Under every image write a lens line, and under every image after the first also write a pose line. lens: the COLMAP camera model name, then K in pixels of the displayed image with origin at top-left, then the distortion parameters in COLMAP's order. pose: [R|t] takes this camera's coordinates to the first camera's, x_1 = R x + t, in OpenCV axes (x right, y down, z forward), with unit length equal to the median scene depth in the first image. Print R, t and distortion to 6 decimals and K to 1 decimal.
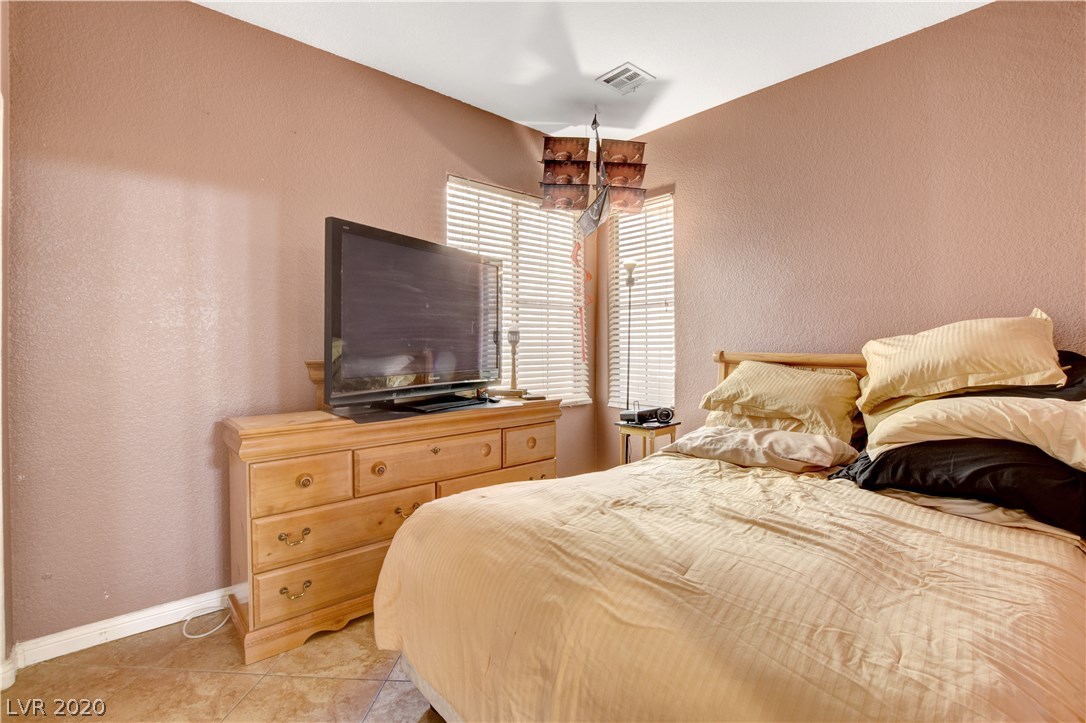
lens RADIAL K [[485.7, 0, 543.0], [0, 485.7, 361.5], [0, 0, 1]] dist [-0.024287, 0.000412]
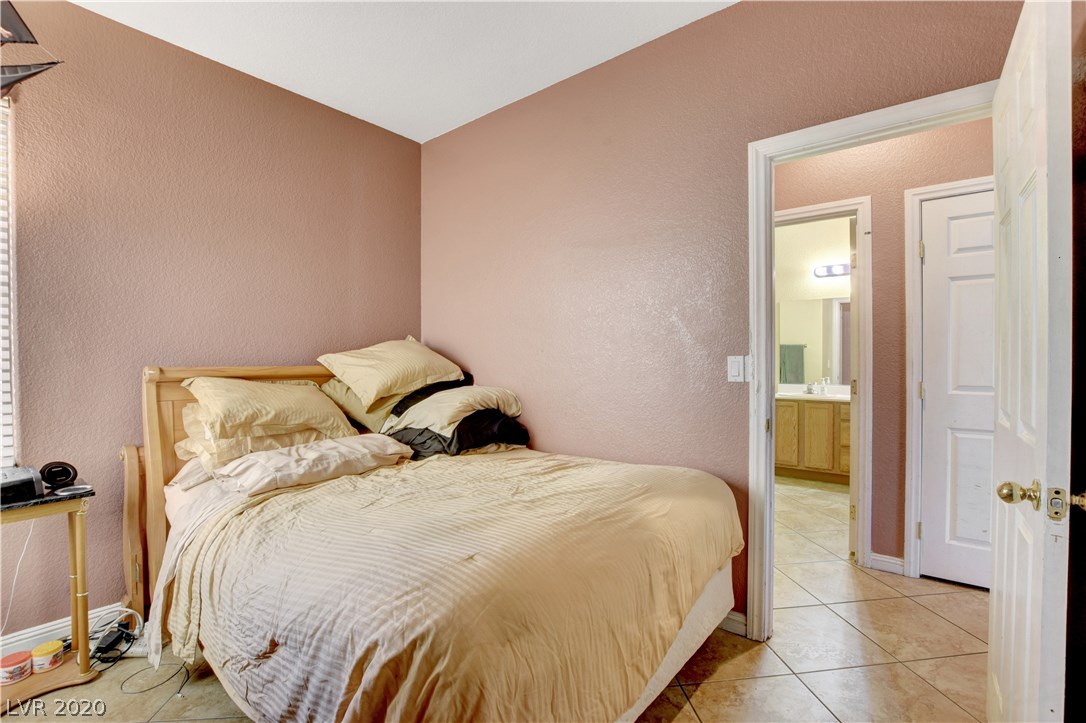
lens RADIAL K [[485.7, 0, 543.0], [0, 485.7, 361.5], [0, 0, 1]] dist [-0.024287, 0.000412]
pose [[-0.150272, -0.005252, 0.988631, -0.601223], [0.036169, 0.999287, 0.010806, -0.021007], [-0.987983, 0.037381, -0.149975, 0.672188]]
